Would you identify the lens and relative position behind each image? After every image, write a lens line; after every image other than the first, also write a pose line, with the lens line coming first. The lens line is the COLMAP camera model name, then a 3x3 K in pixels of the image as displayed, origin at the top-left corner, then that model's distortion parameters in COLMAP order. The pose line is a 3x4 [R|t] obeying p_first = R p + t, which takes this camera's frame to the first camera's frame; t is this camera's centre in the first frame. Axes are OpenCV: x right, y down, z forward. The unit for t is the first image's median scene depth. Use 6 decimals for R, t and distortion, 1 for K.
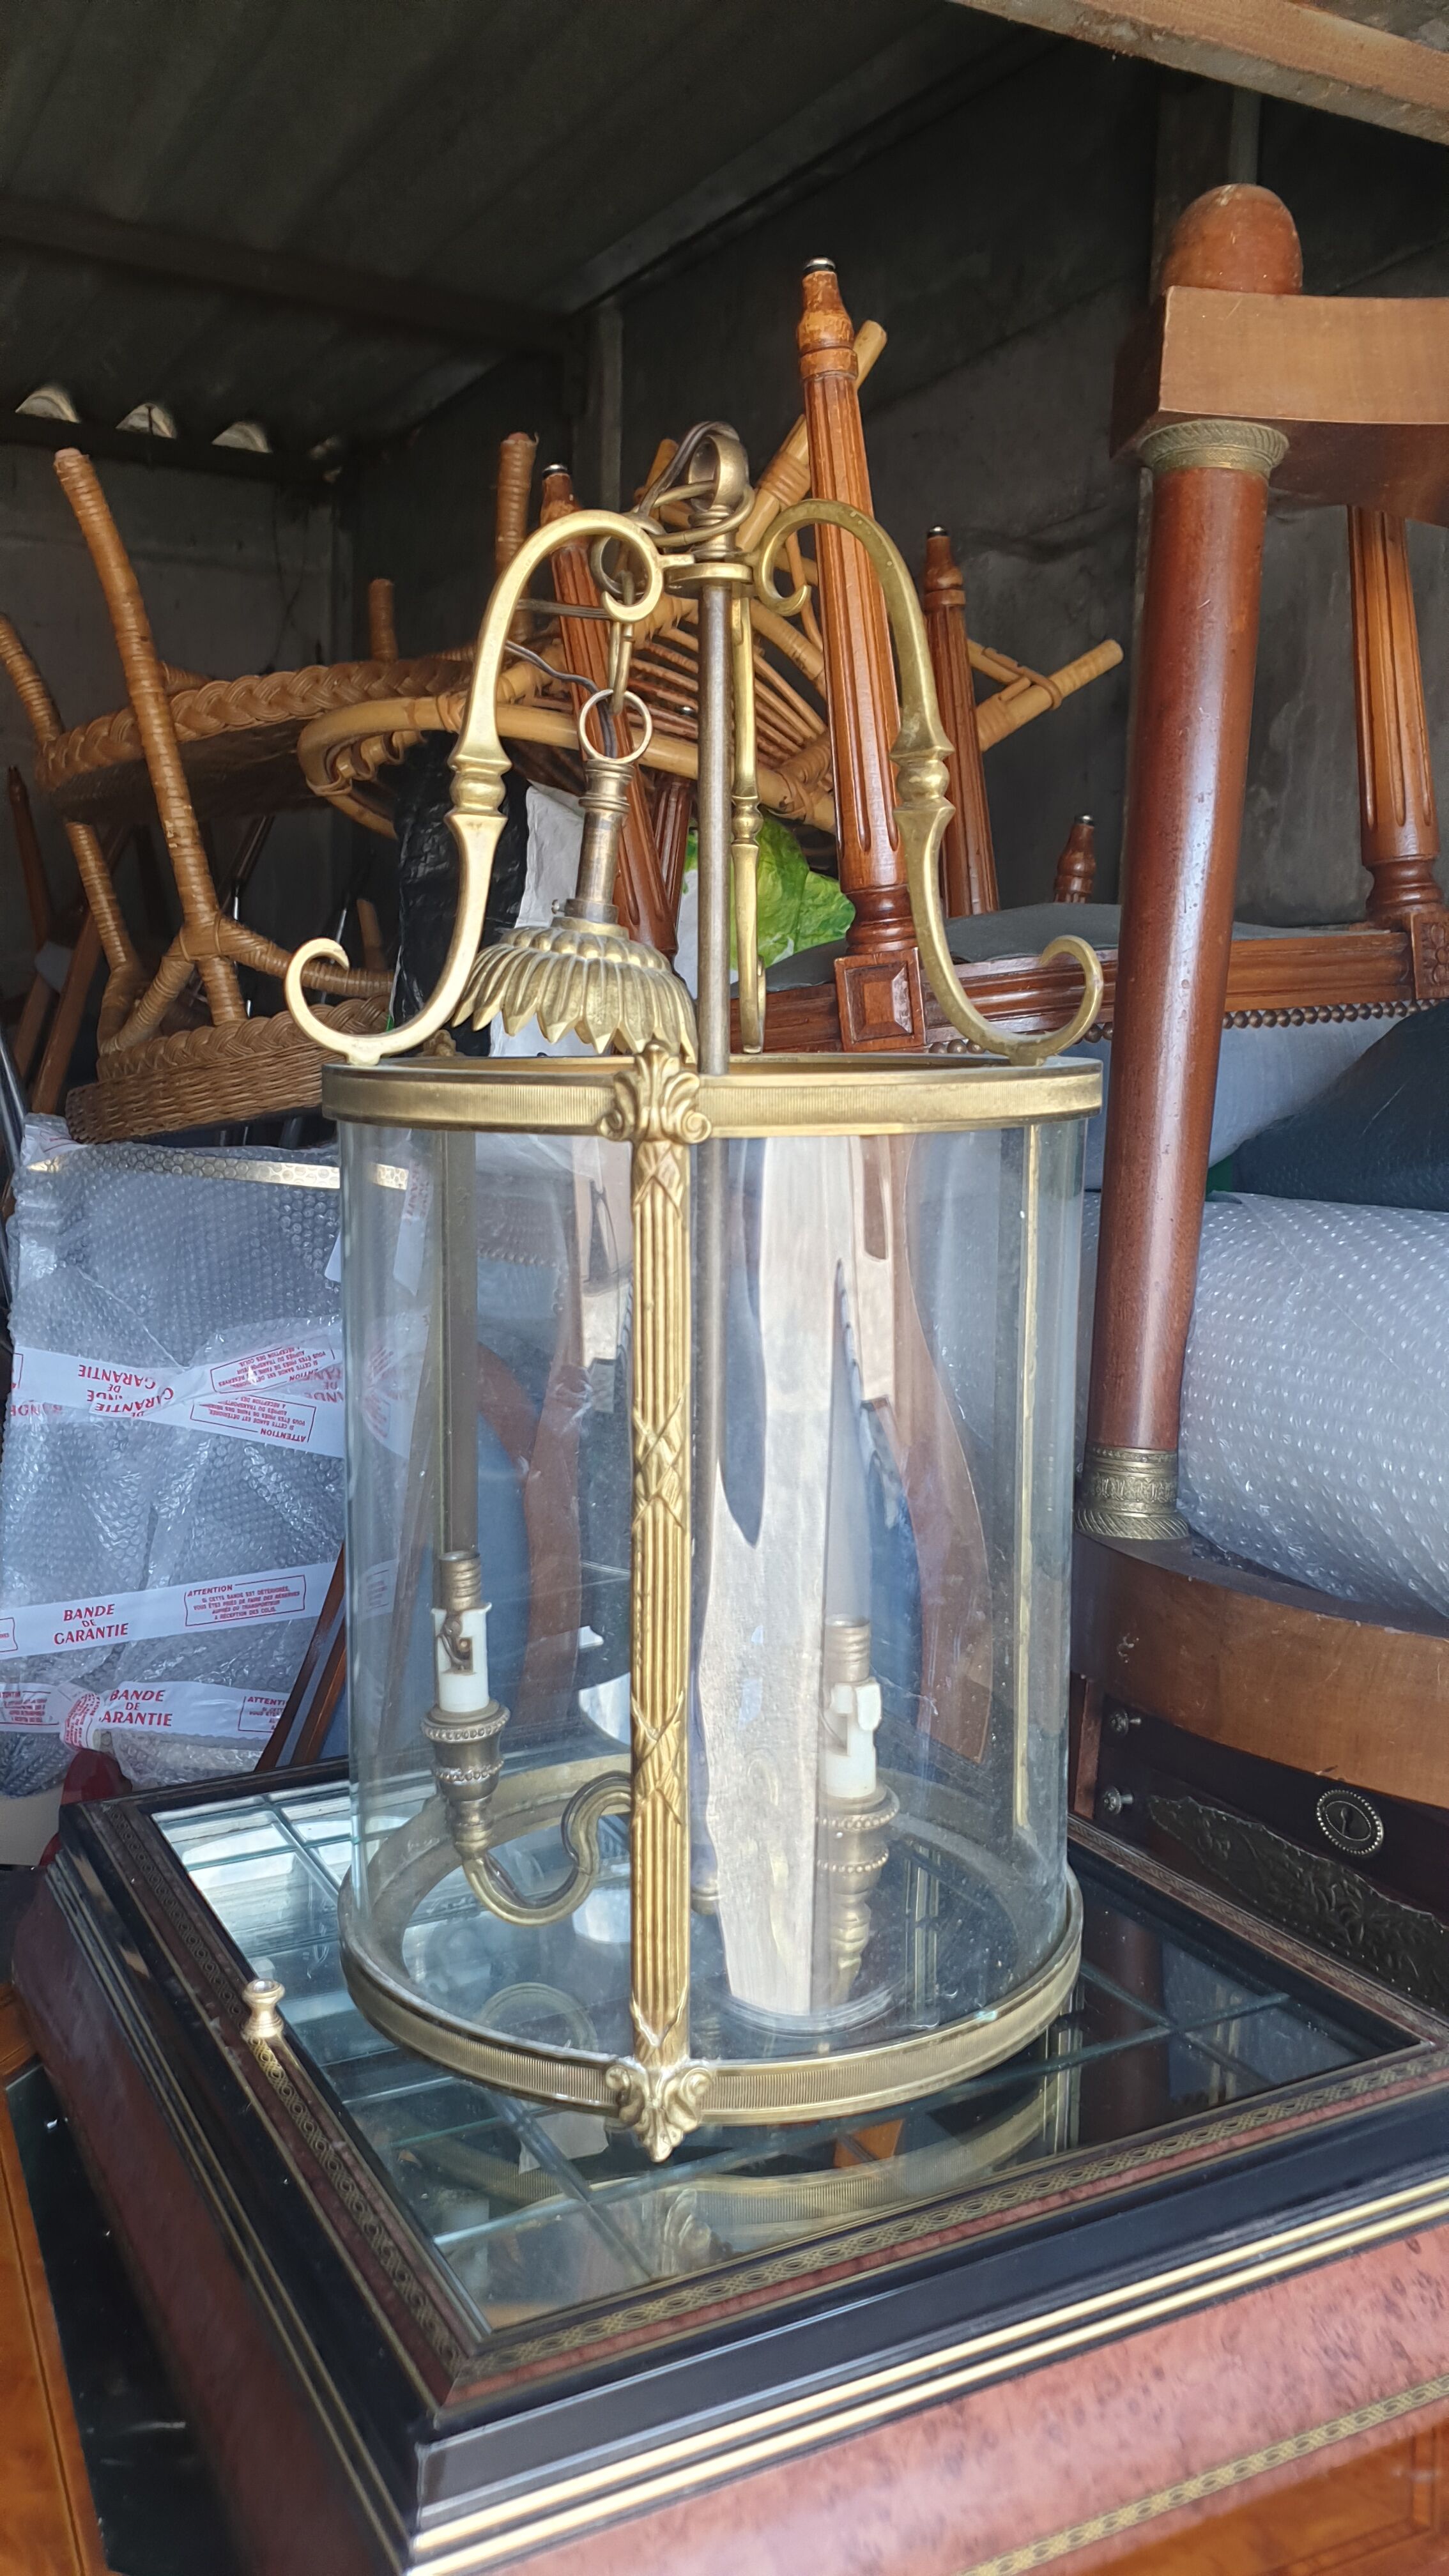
lens RADIAL K [[2054.3, 0, 718.3], [0, 2054.3, 1300.6], [0, 0, 1]] dist [0.125464, -0.325018]
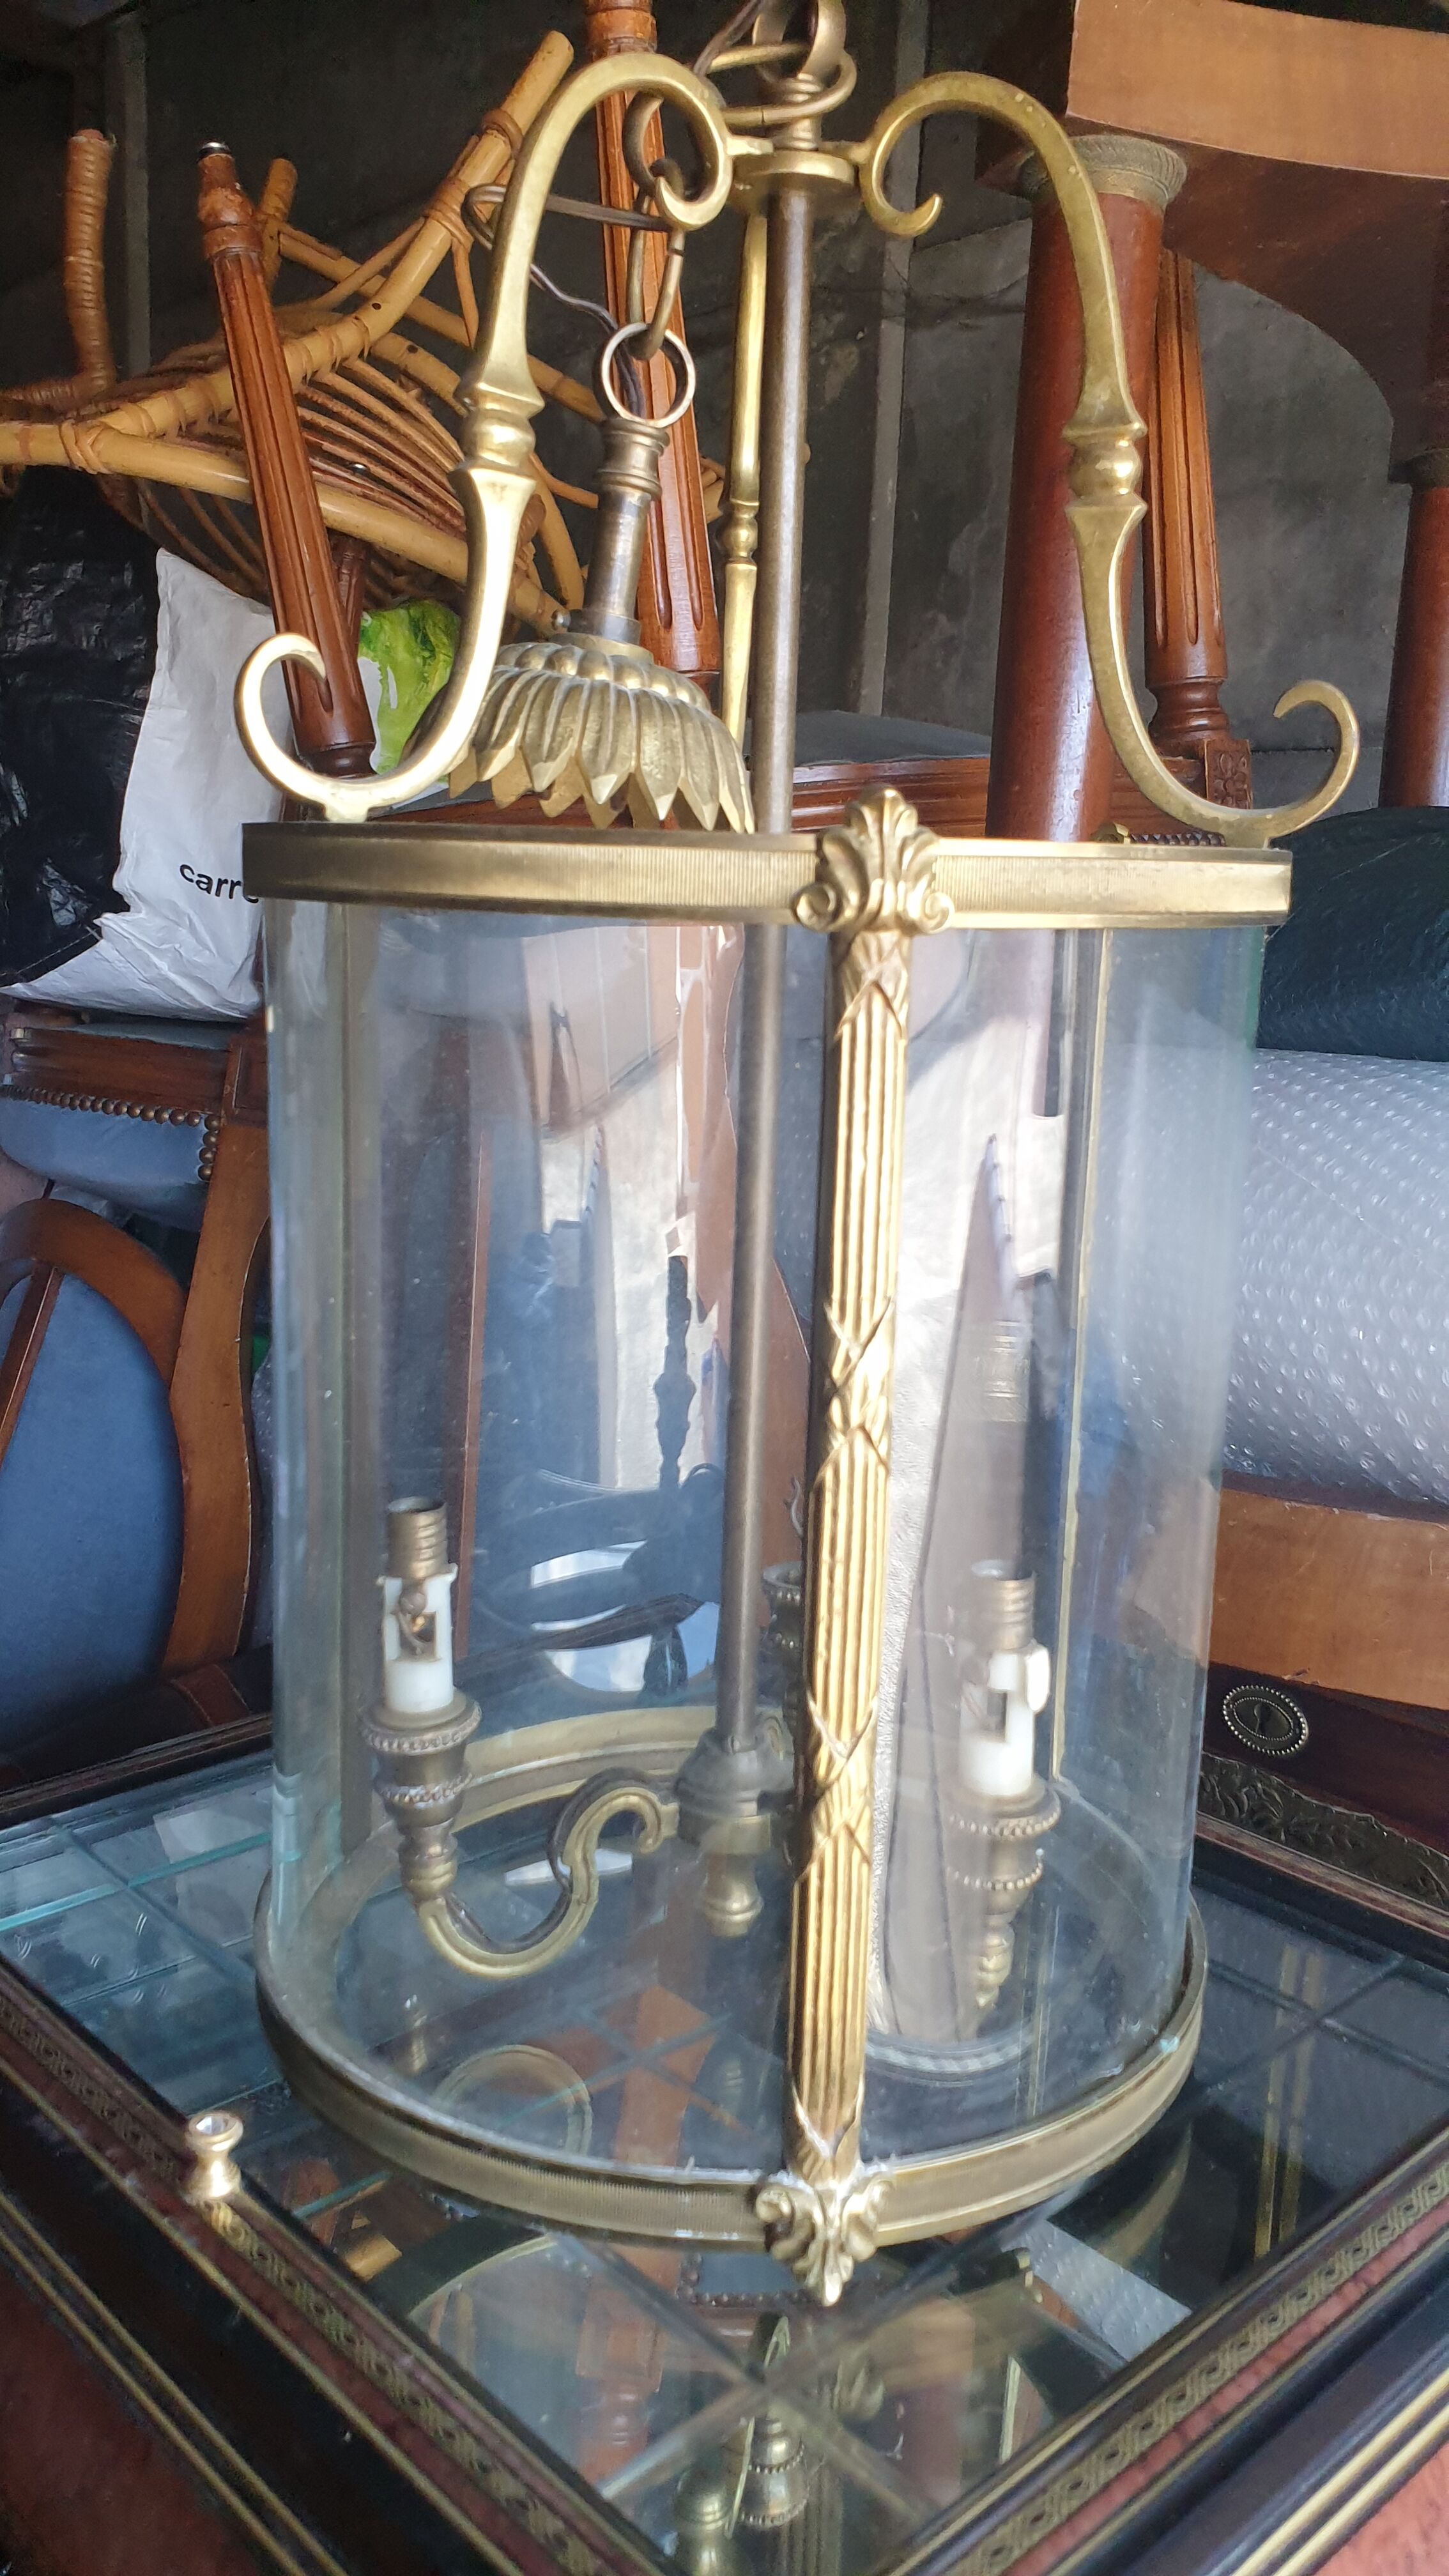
lens RADIAL K [[2036.4, 0, 726.3], [0, 2036.4, 1260.1], [0, 0, 1]] dist [0.012738, 0.003411]
pose [[0.959836, -0.023391, 0.279585, -0.235523], [0.009570, 0.998668, 0.050700, -0.000491], [-0.280399, -0.045988, 0.958781, 0.288361]]
